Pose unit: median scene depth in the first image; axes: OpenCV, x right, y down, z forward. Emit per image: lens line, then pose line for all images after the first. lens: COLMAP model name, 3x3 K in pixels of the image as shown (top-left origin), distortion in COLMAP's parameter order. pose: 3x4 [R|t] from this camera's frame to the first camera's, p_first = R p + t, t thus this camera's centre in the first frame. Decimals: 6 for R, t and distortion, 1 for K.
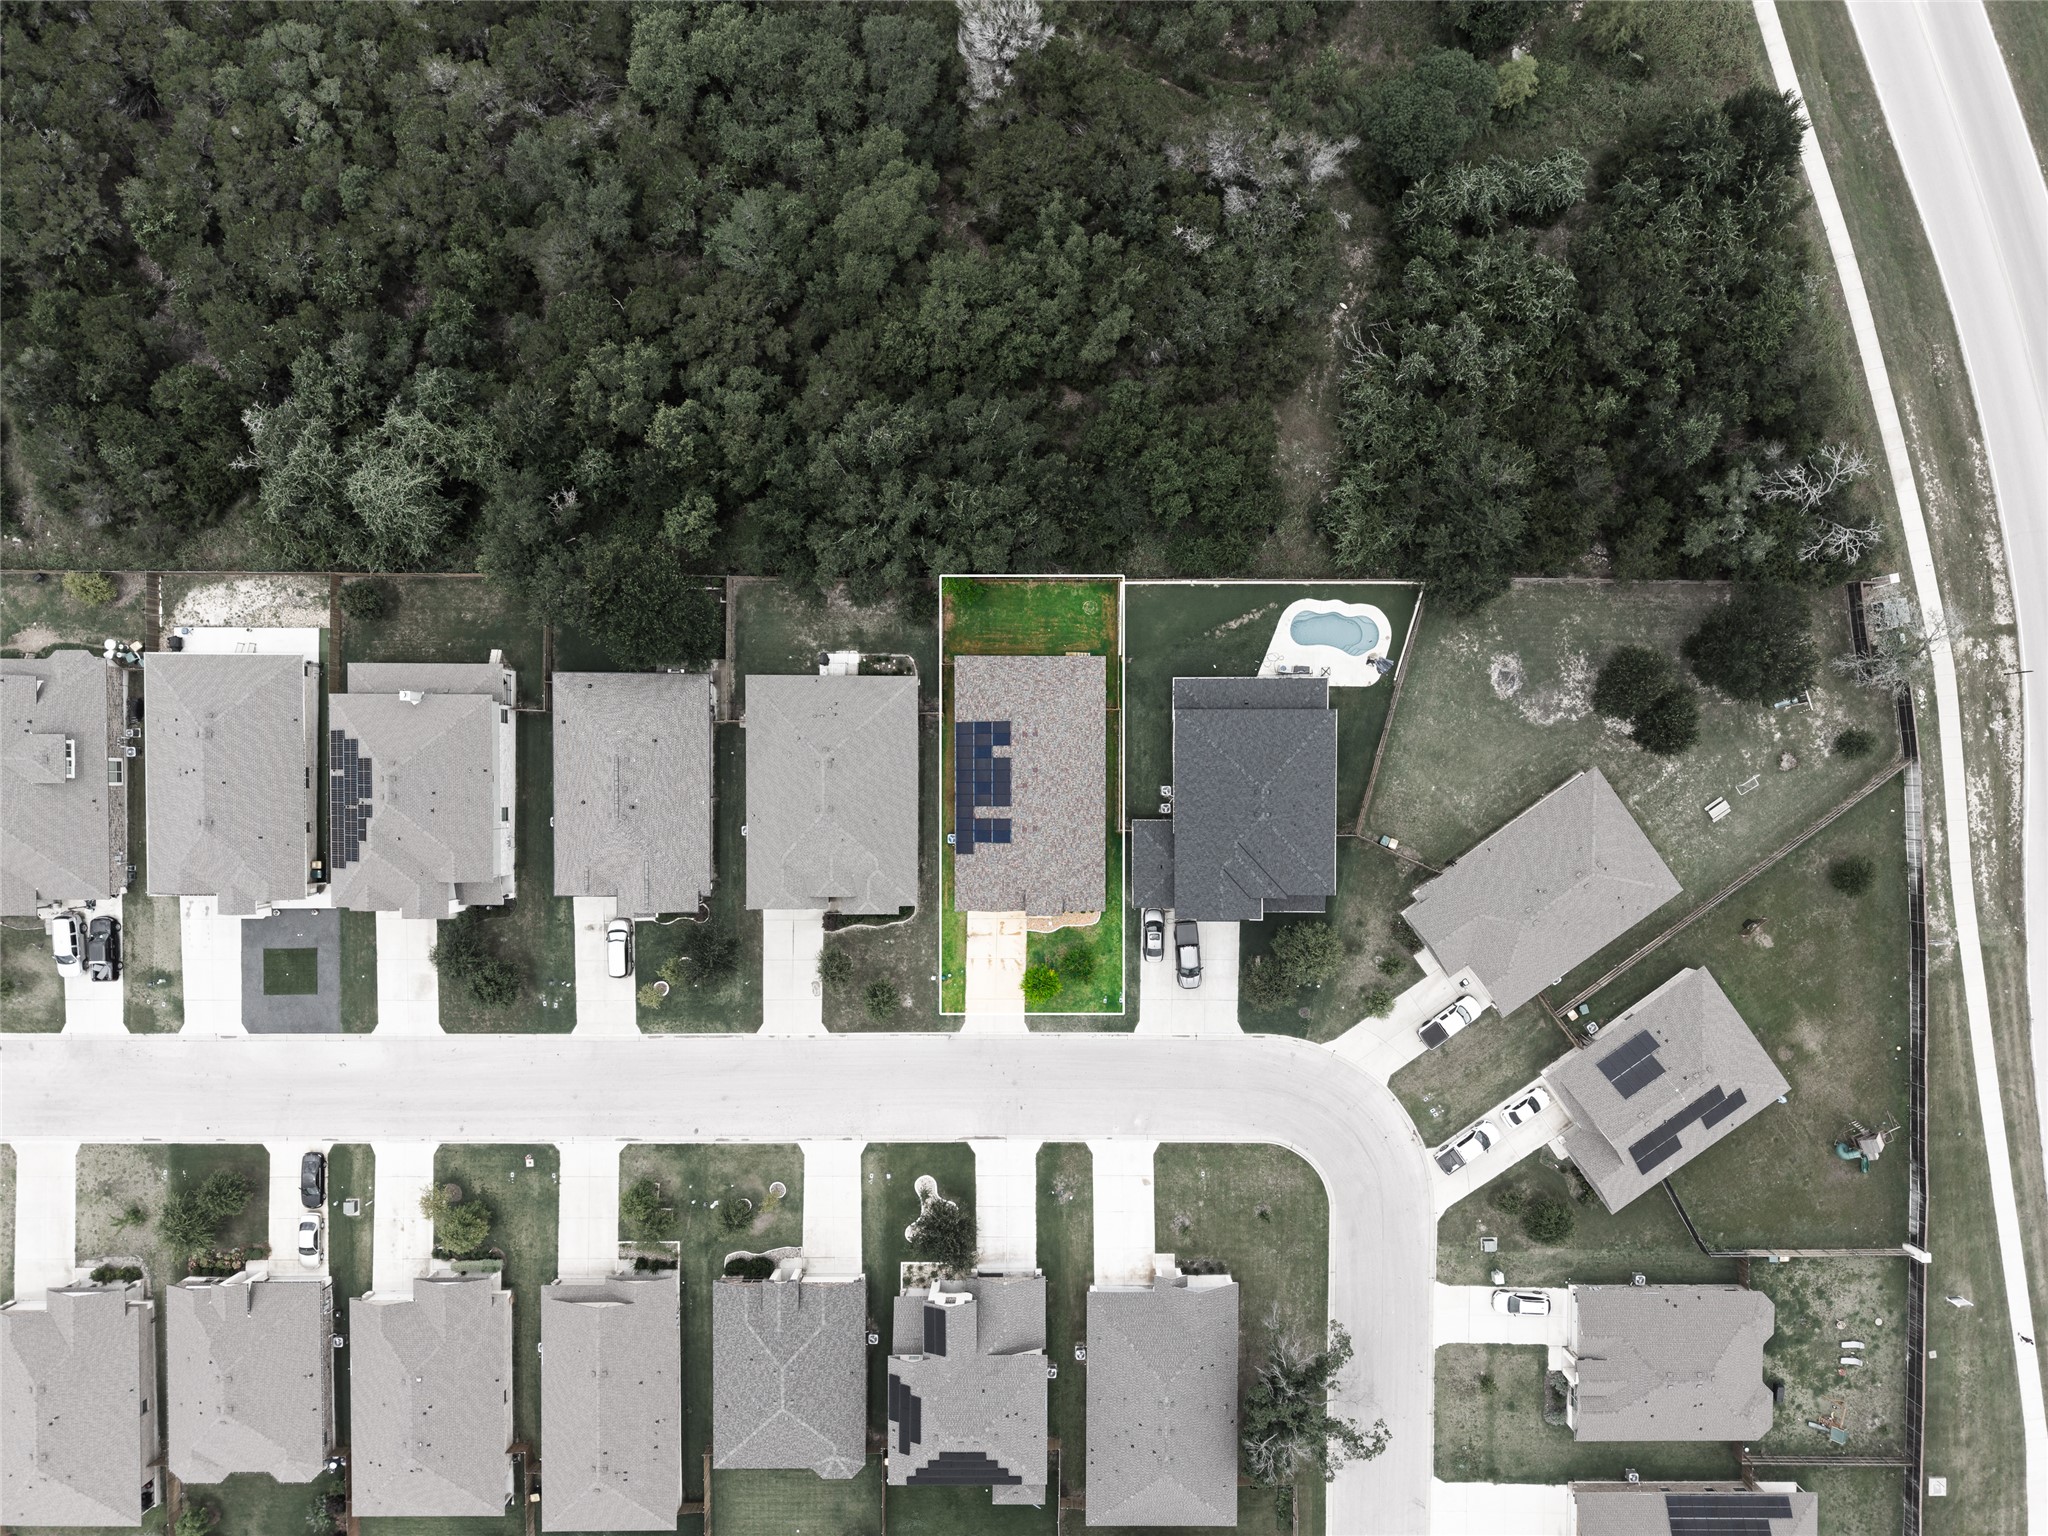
lens RADIAL K [[1377.3, 0, 1024.0], [0, 1377.3, 768.0], [0, 0, 1]] dist [0.033406, -0.038544]
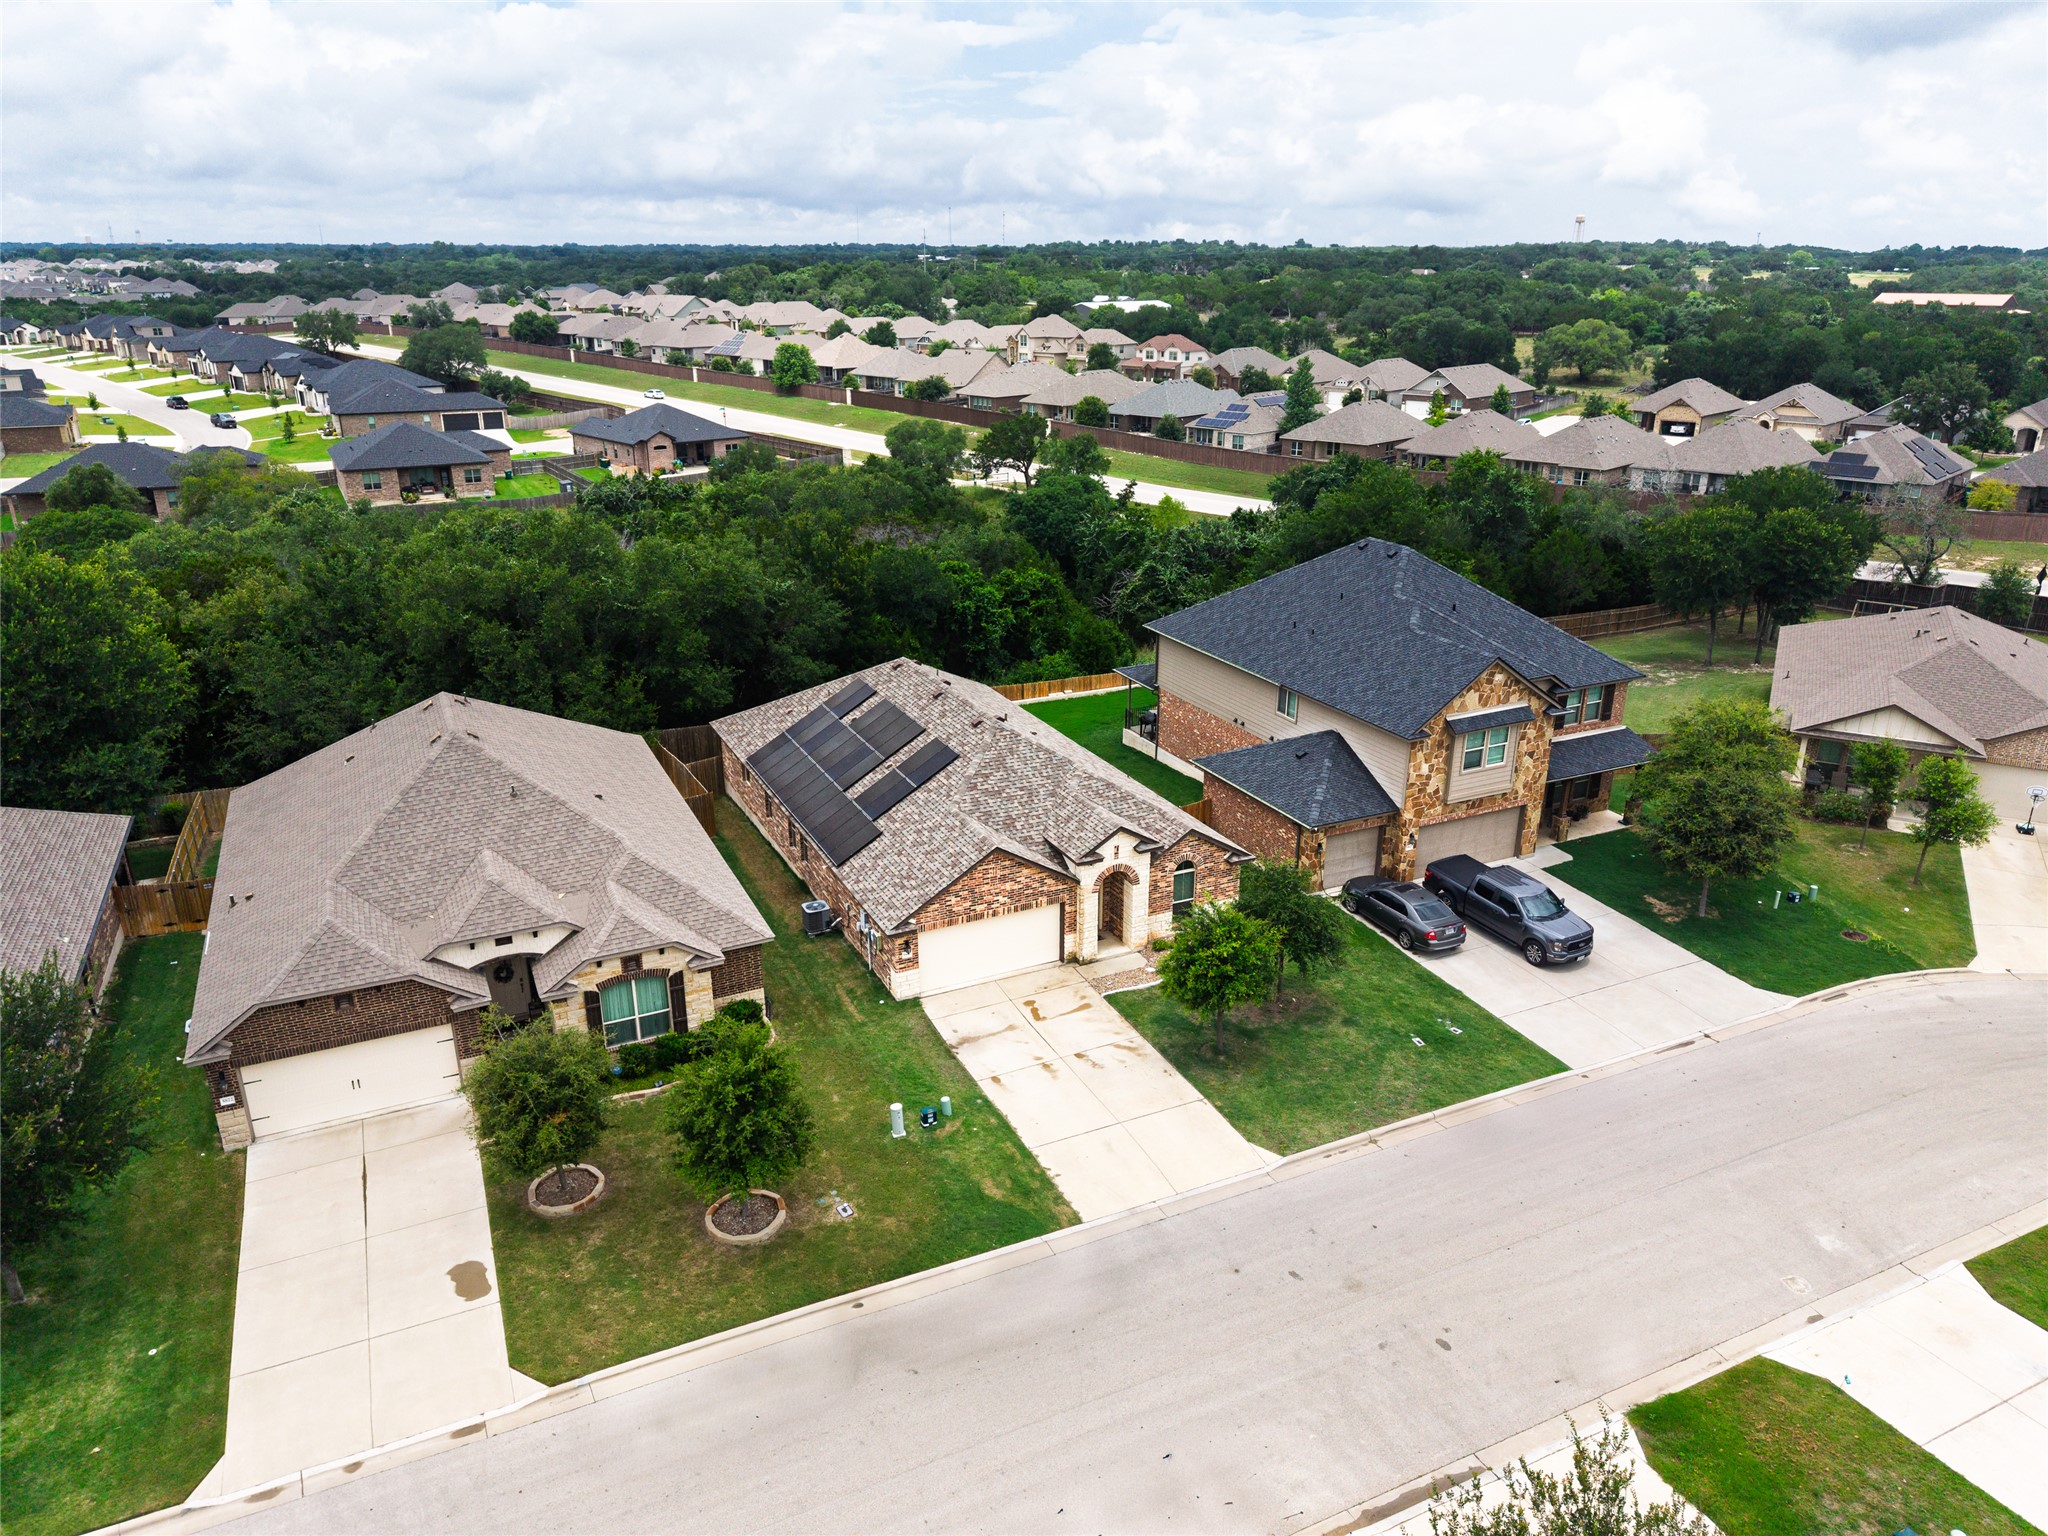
lens RADIAL K [[1377.3, 0, 1024.0], [0, 1377.3, 768.0], [0, 0, 1]] dist [0.033406, -0.038544]
pose [[0.902842, -0.148892, 0.403370, -0.148042], [0.429387, 0.263266, -0.863897, 0.395409], [0.022433, 0.953164, 0.301620, 0.837124]]
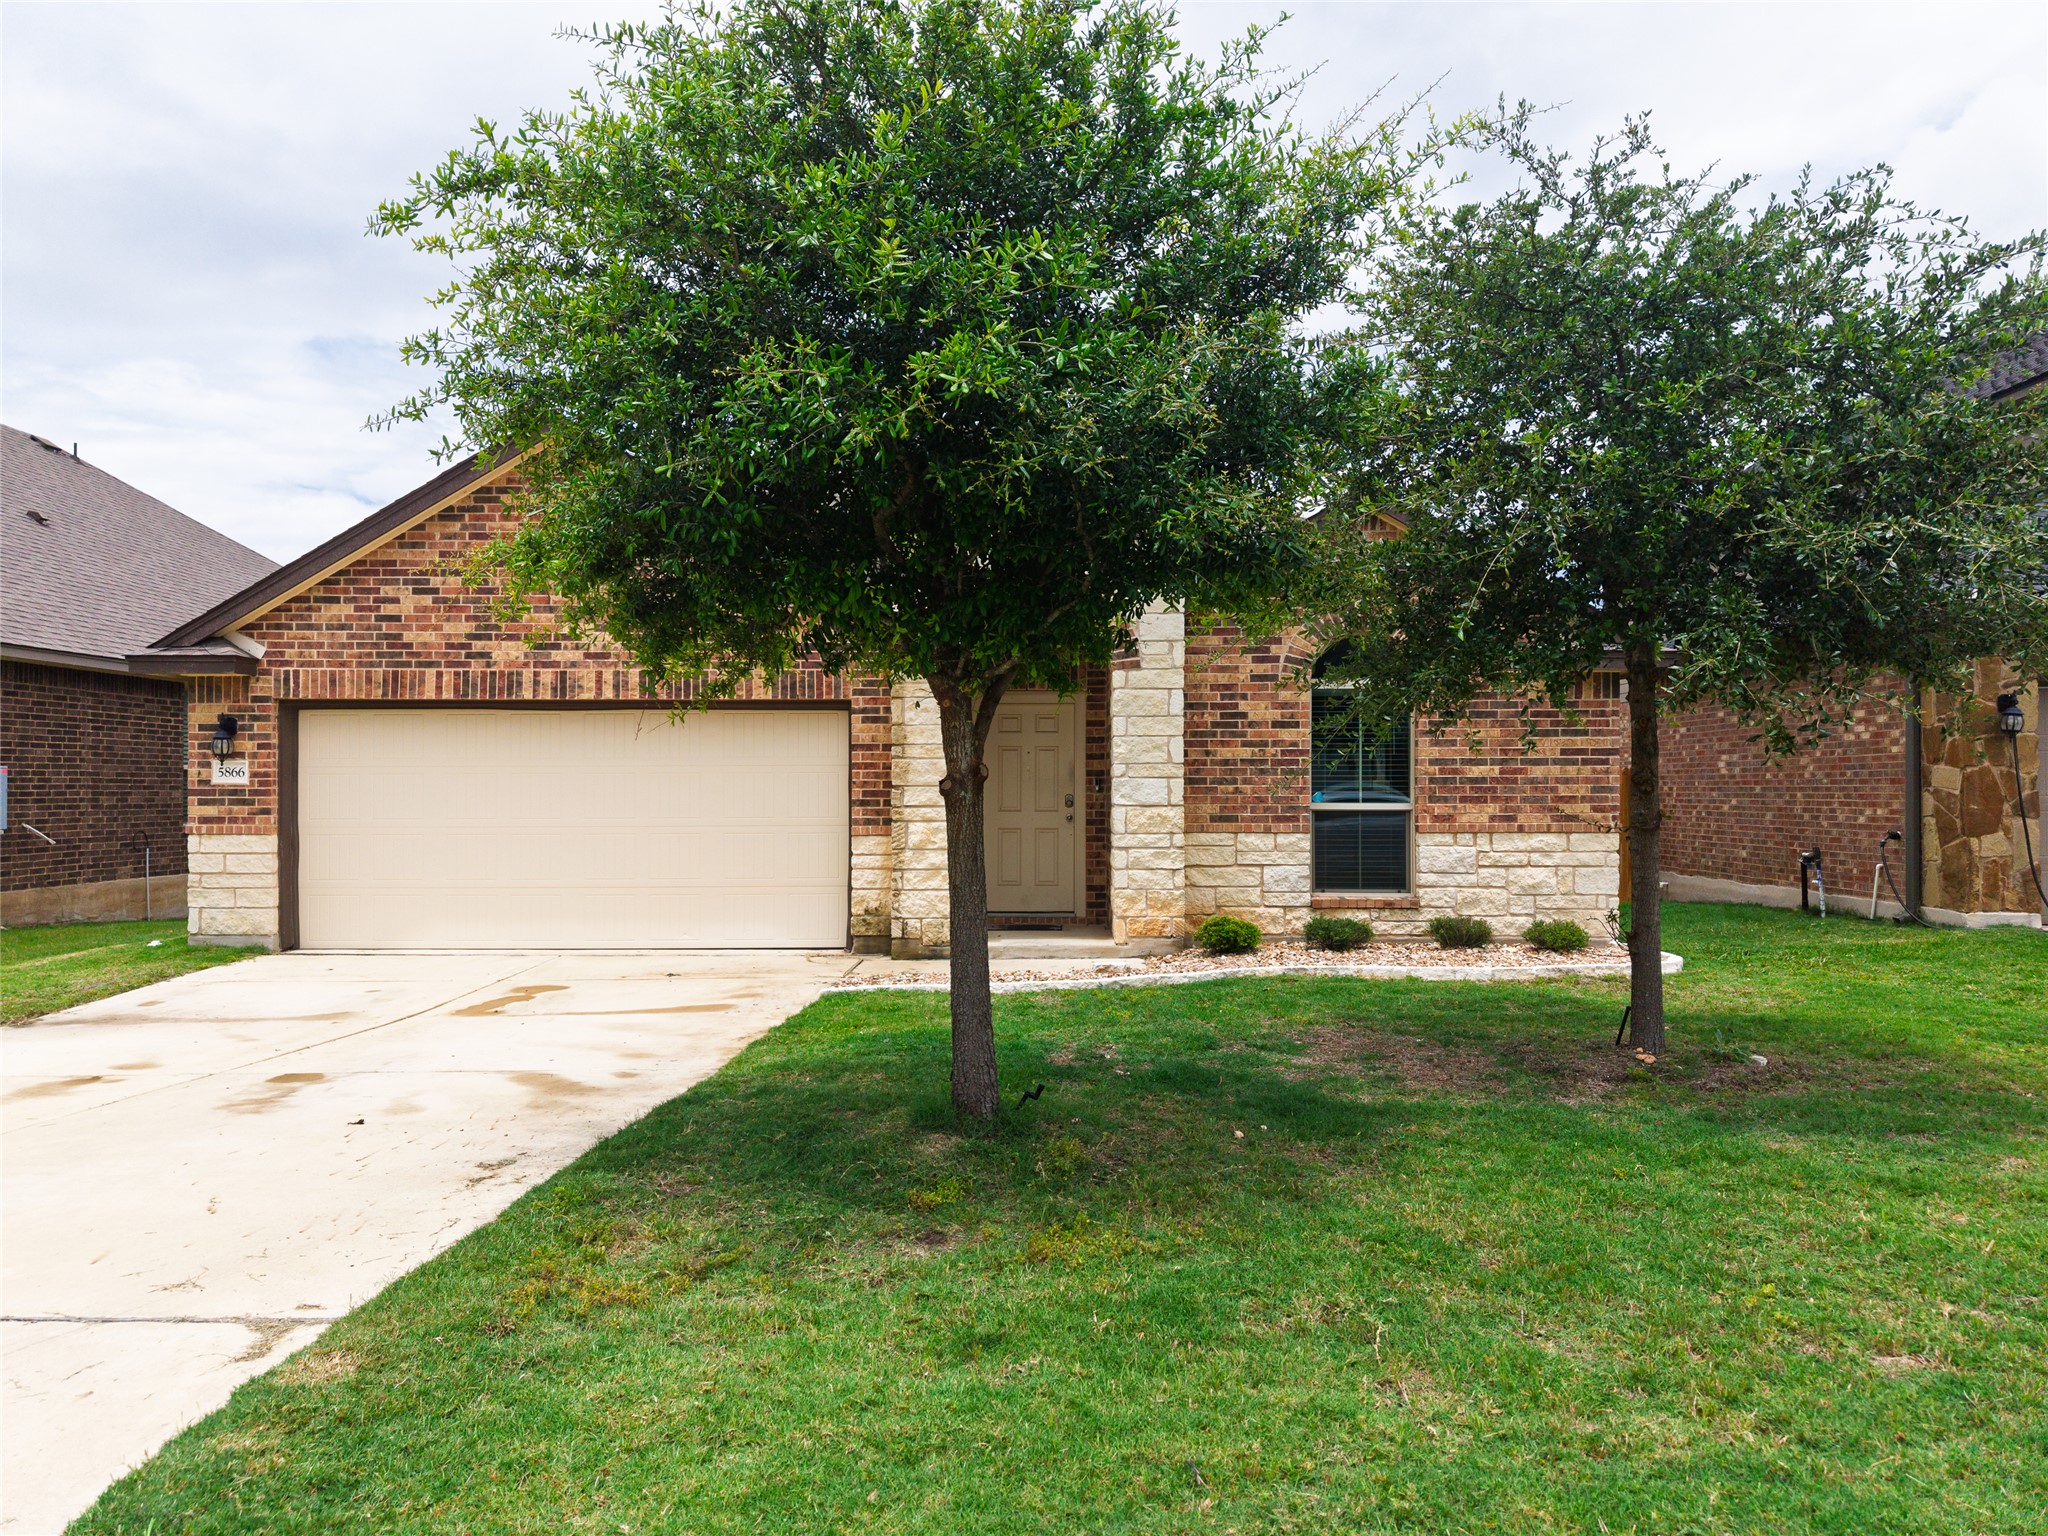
lens RADIAL K [[1377.3, 0, 1024.0], [0, 1377.3, 768.0], [0, 0, 1]] dist [0.033406, -0.038544]
pose [[0.999737, 0.001225, -0.022897, 0.015279], [-0.022757, -0.069612, -0.997315, 0.197786], [-0.002815, 0.997573, -0.069566, 0.989869]]
